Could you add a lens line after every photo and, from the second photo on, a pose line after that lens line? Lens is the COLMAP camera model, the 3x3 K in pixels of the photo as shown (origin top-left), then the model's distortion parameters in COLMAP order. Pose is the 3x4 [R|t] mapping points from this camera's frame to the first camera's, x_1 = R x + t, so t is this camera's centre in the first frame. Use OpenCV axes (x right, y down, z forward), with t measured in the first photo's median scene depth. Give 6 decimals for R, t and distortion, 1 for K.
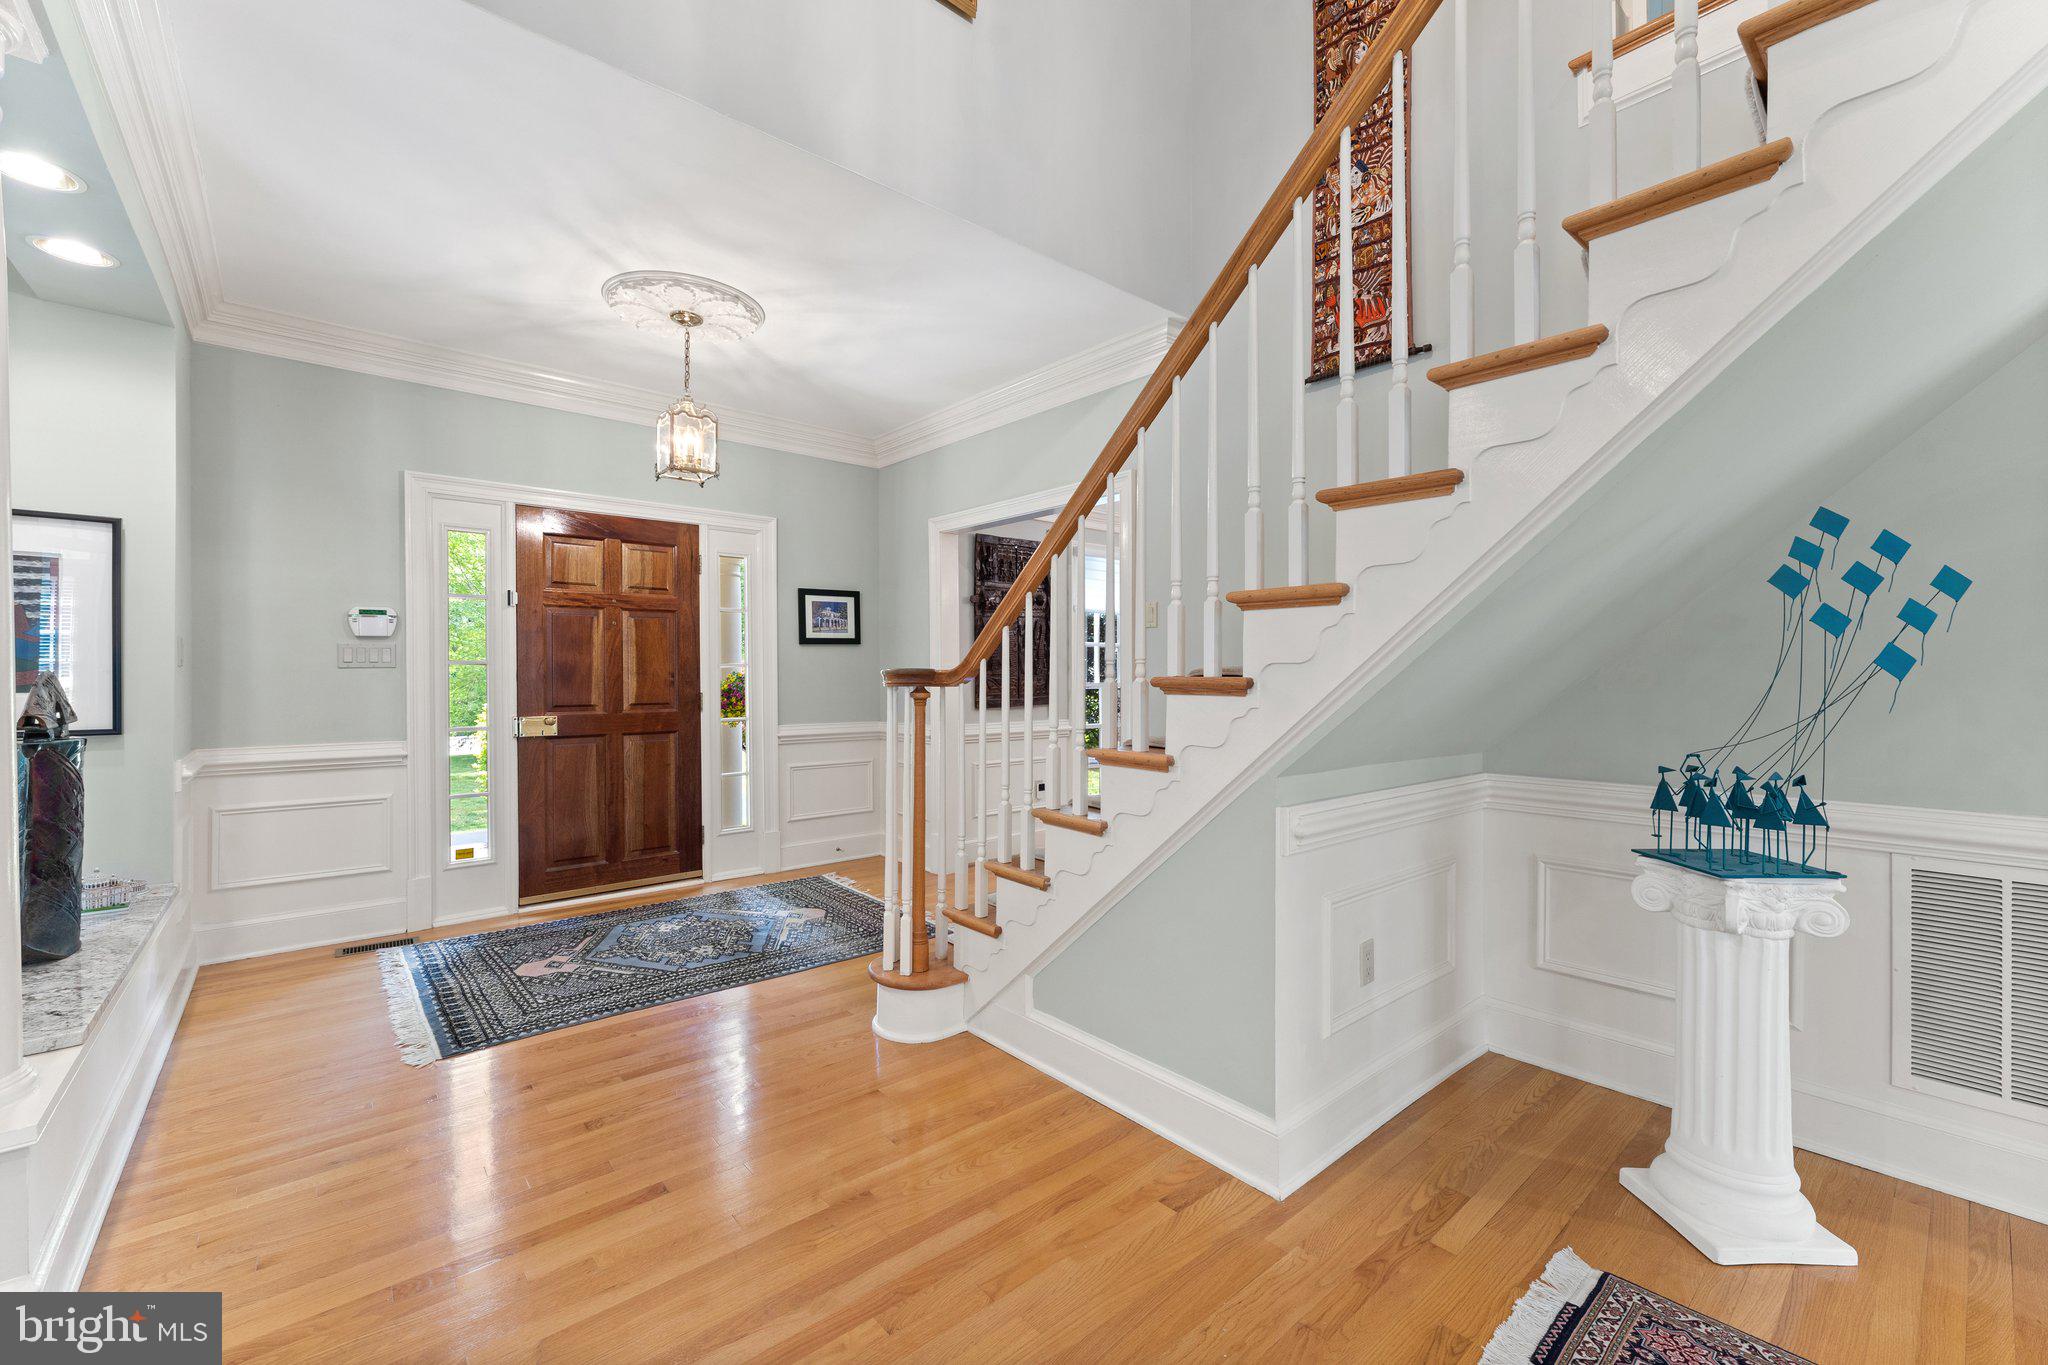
lens RADIAL K [[830.1, 0, 1017.0], [0, 830.1, 662.2], [0, 0, 1]] dist [0.001539, 0.000374]
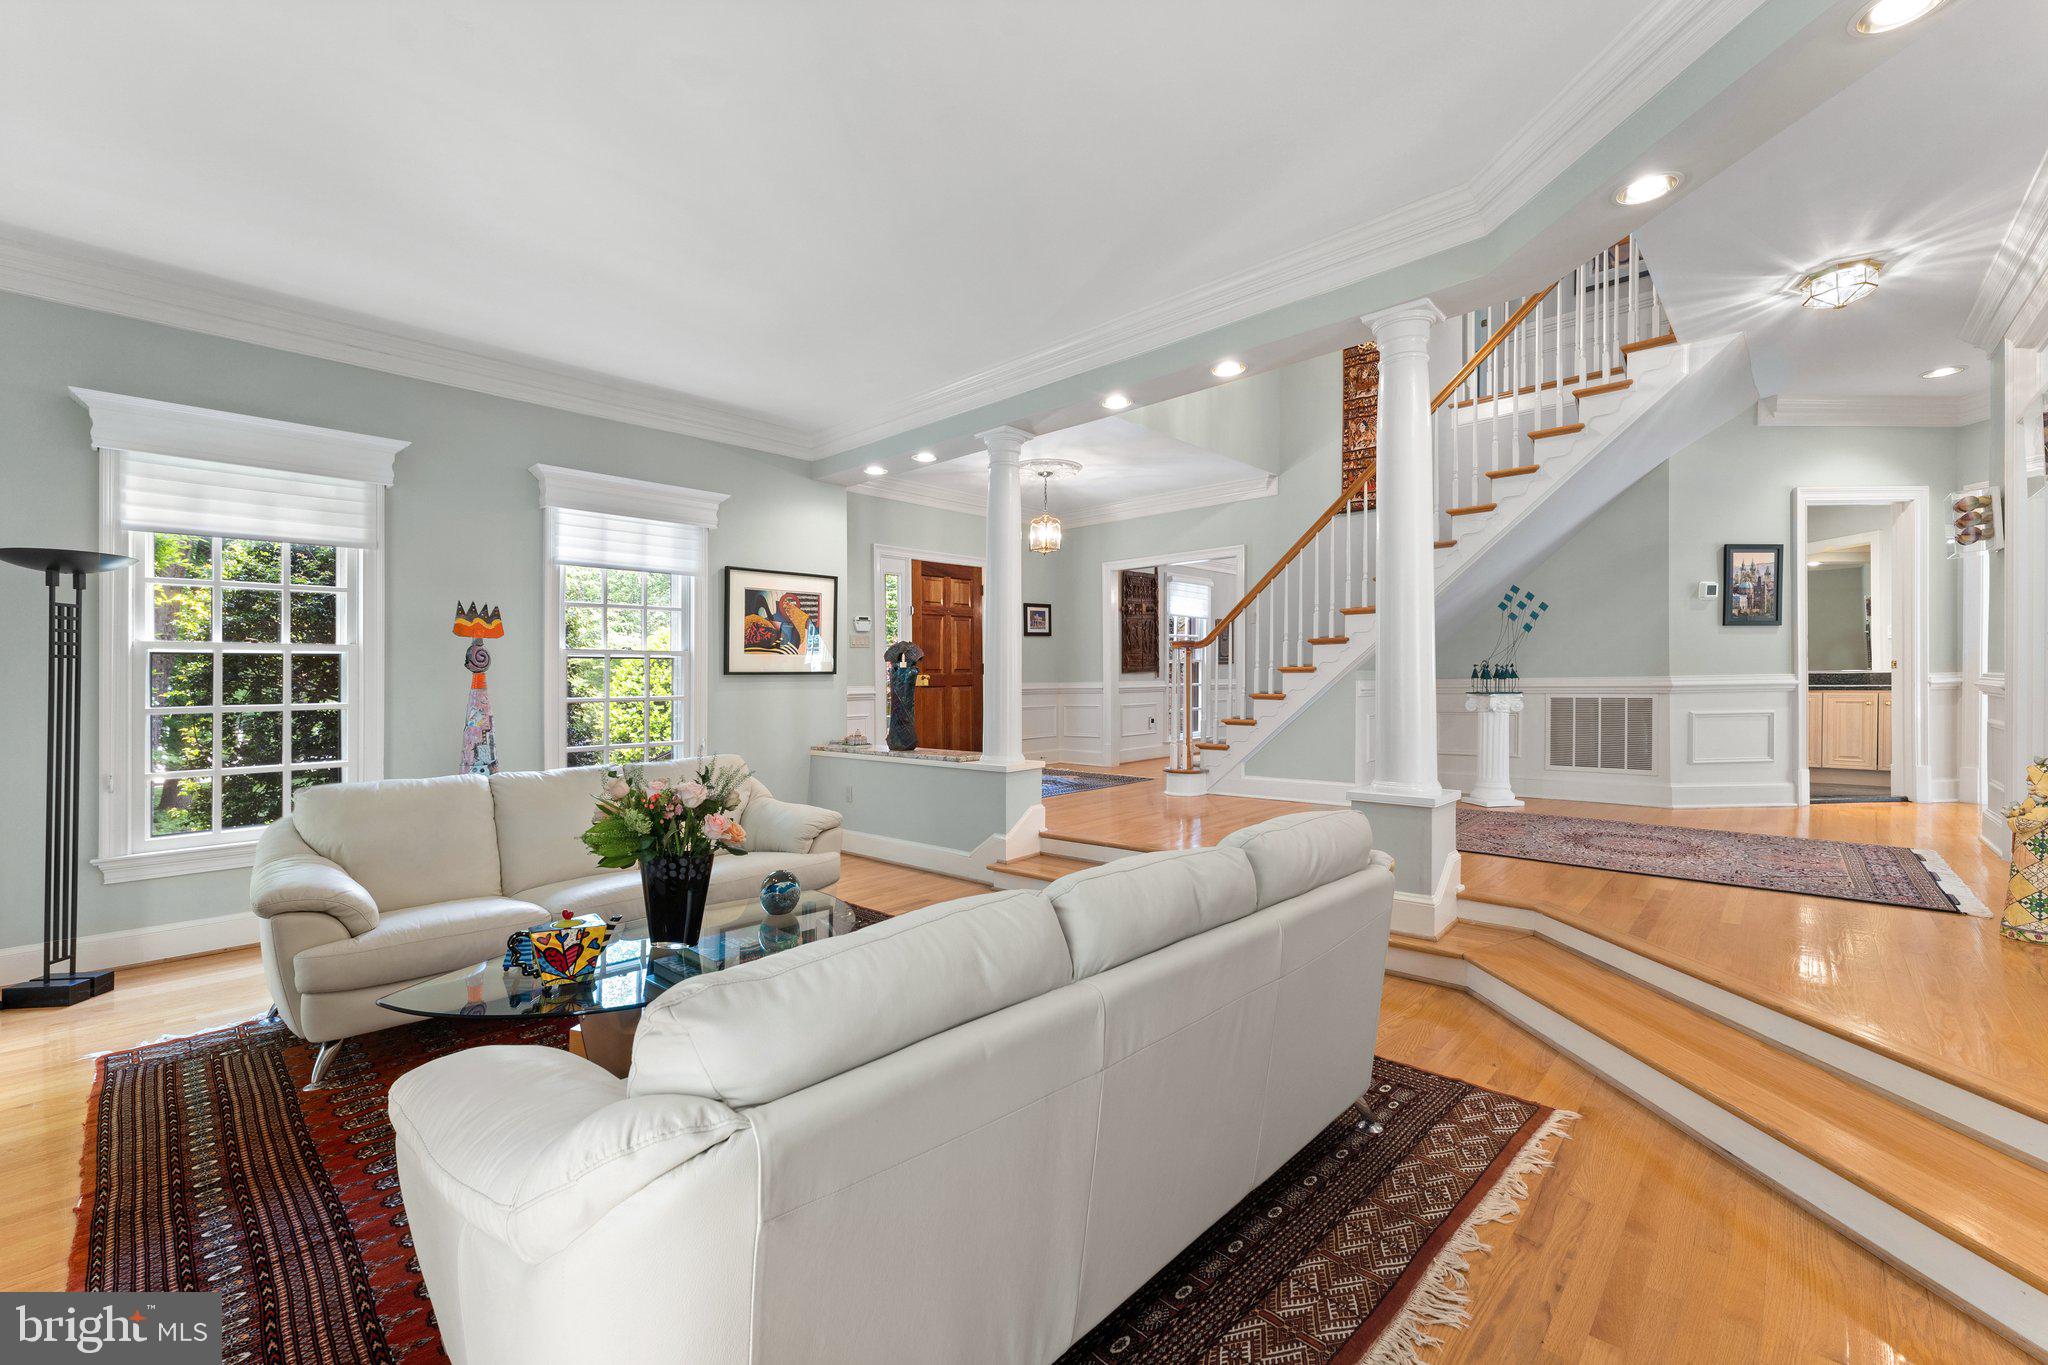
lens RADIAL K [[830.1, 0, 1025.9], [0, 830.1, 692.5], [0, 0, 1]] dist [0.001539, 0.000374]
pose [[0.993222, -0.016740, 0.115024, -0.782697], [0.013201, 0.999418, 0.031460, 0.068958], [-0.115484, -0.029728, 0.992864, -1.184578]]
